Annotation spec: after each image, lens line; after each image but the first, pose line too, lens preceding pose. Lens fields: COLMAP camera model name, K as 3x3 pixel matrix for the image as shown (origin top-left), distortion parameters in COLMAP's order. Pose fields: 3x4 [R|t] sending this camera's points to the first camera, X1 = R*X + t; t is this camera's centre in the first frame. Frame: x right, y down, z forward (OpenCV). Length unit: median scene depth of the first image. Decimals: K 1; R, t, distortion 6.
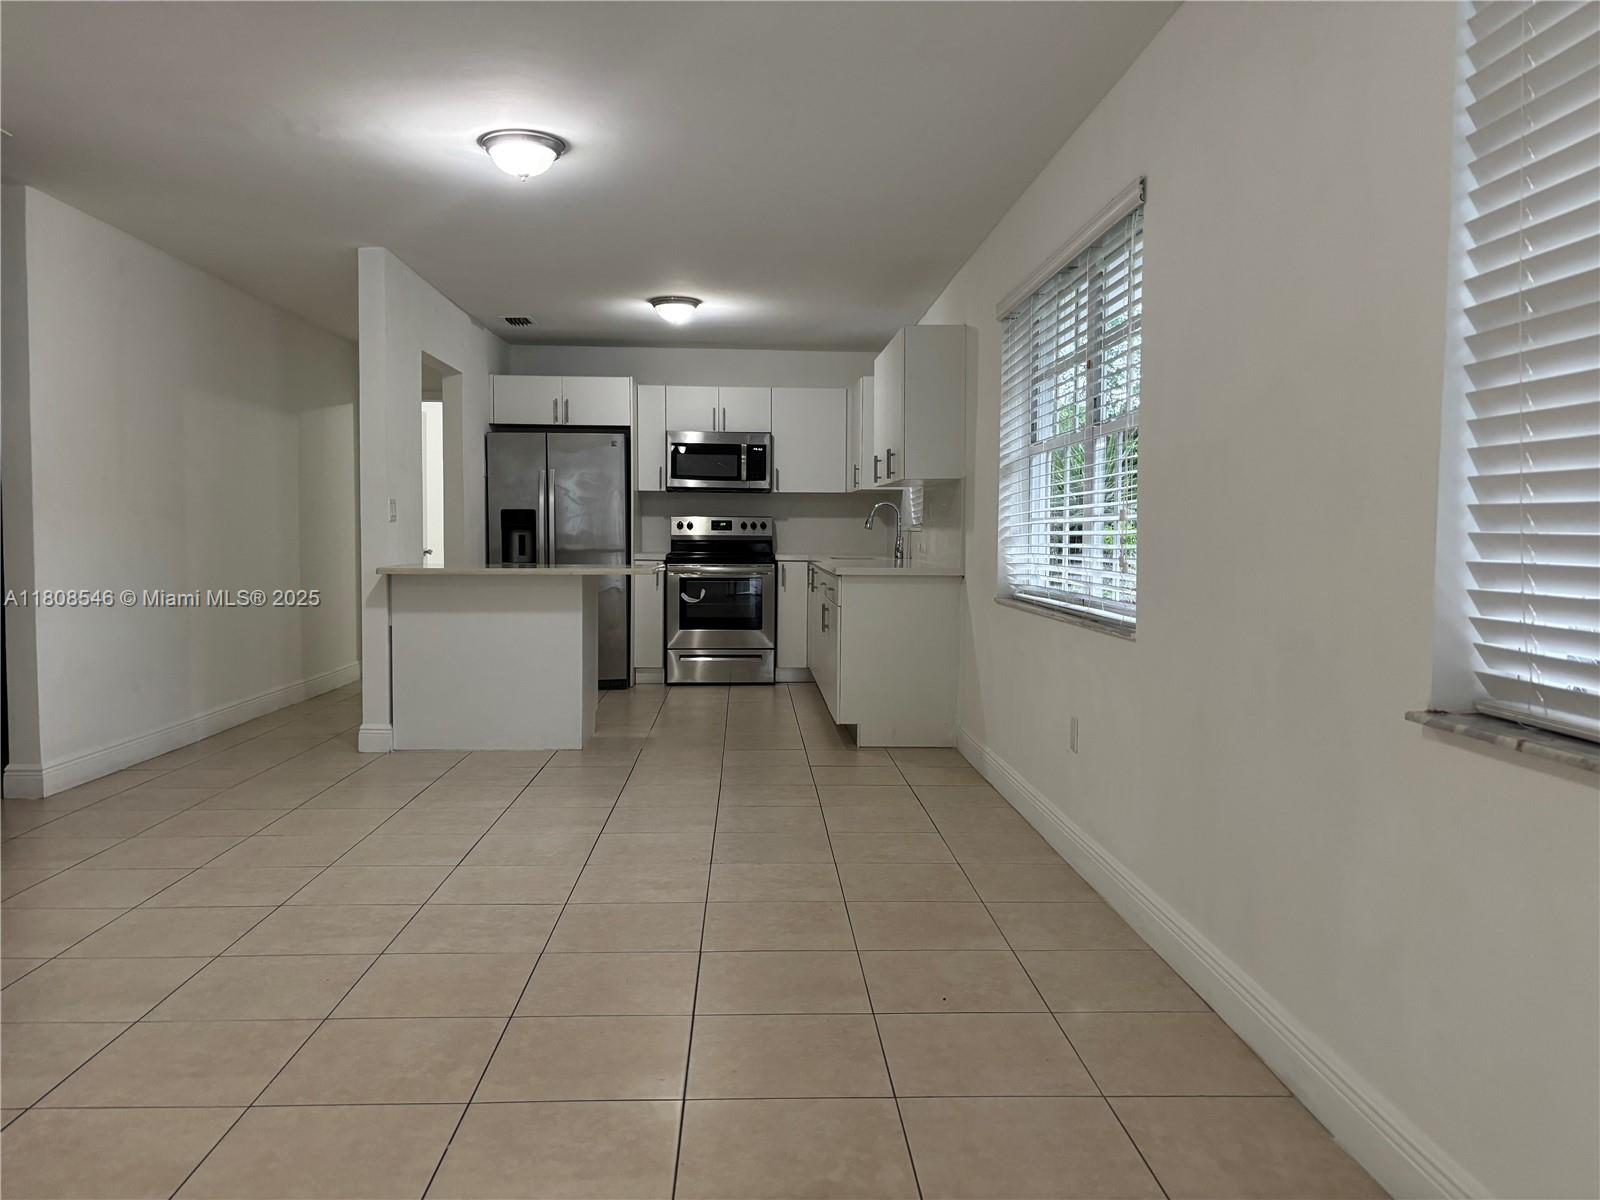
lens RADIAL K [[1205.2, 0, 800.6], [0, 1205.2, 601.4], [0, 0, 1]] dist [0.041326, -0.026039]
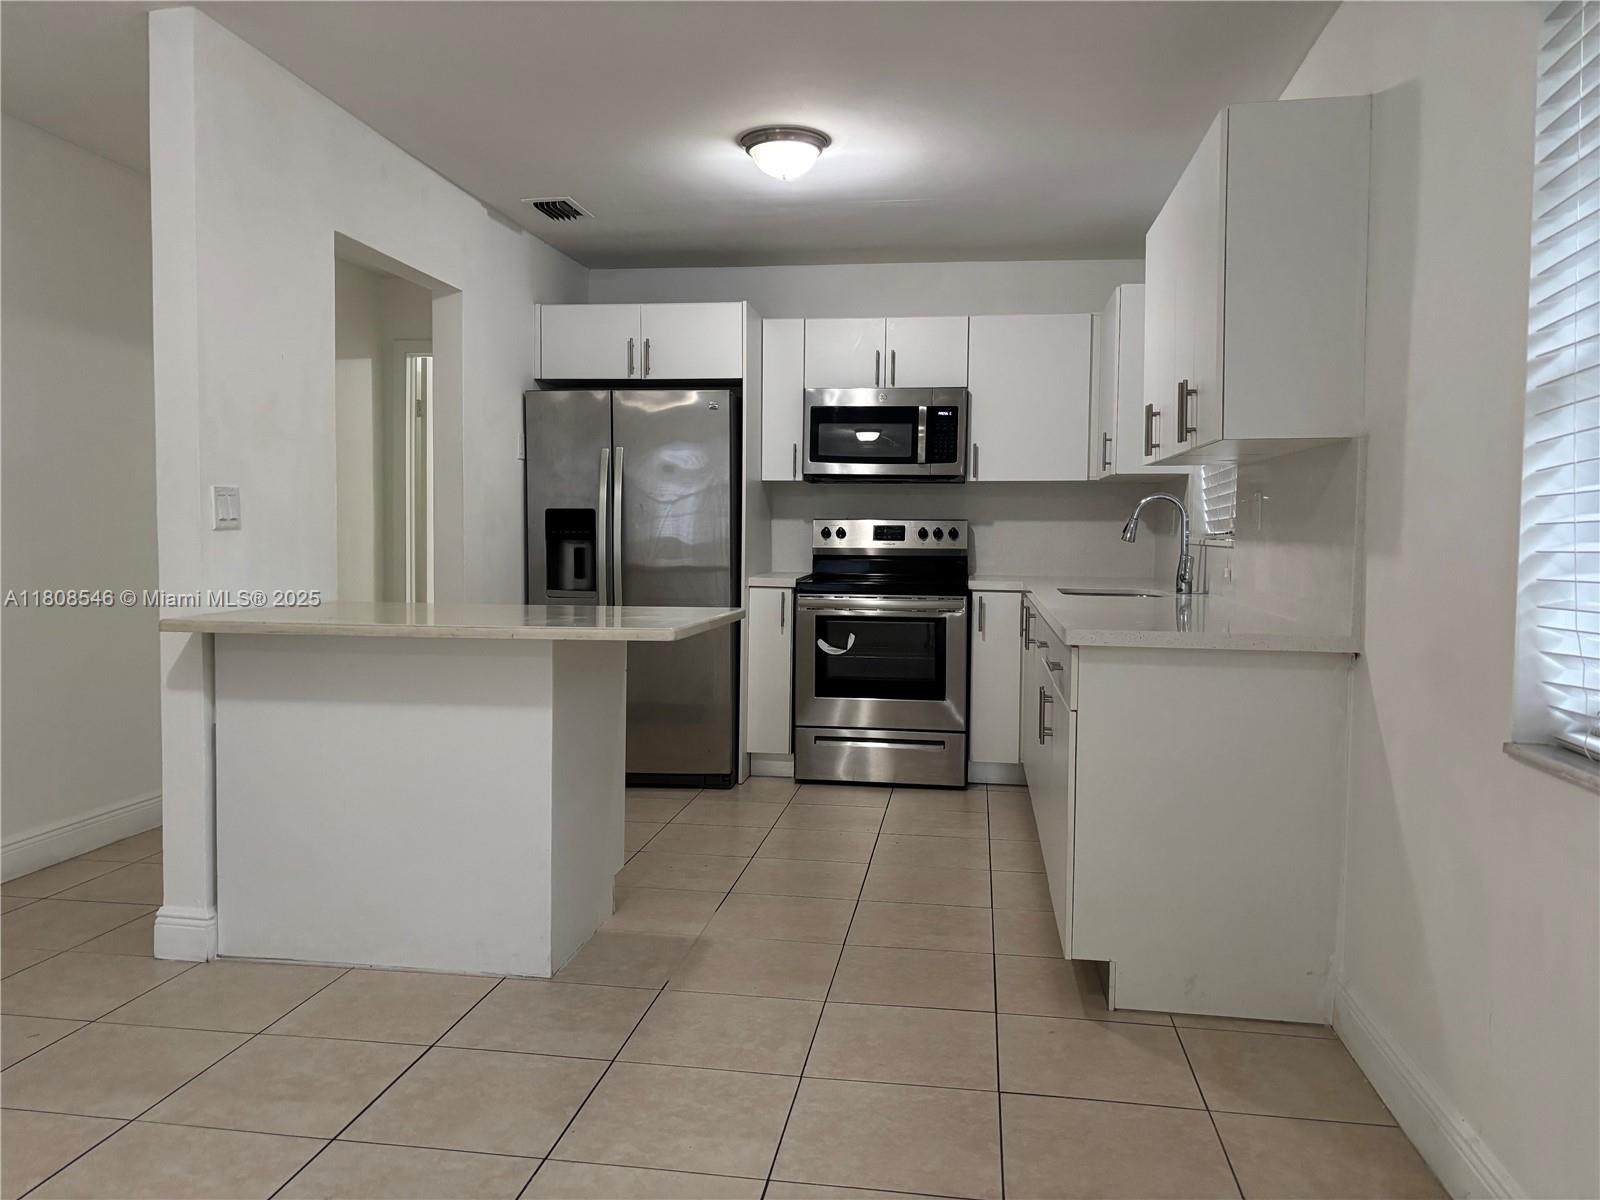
lens RADIAL K [[1205.2, 0, 790.1], [0, 1205.2, 596.9], [0, 0, 1]] dist [0.041326, -0.026039]
pose [[0.979801, 0.013729, -0.199502, 0.013260], [-0.014620, 0.999889, -0.002993, -0.028453], [0.199439, 0.005849, 0.979893, 0.387671]]
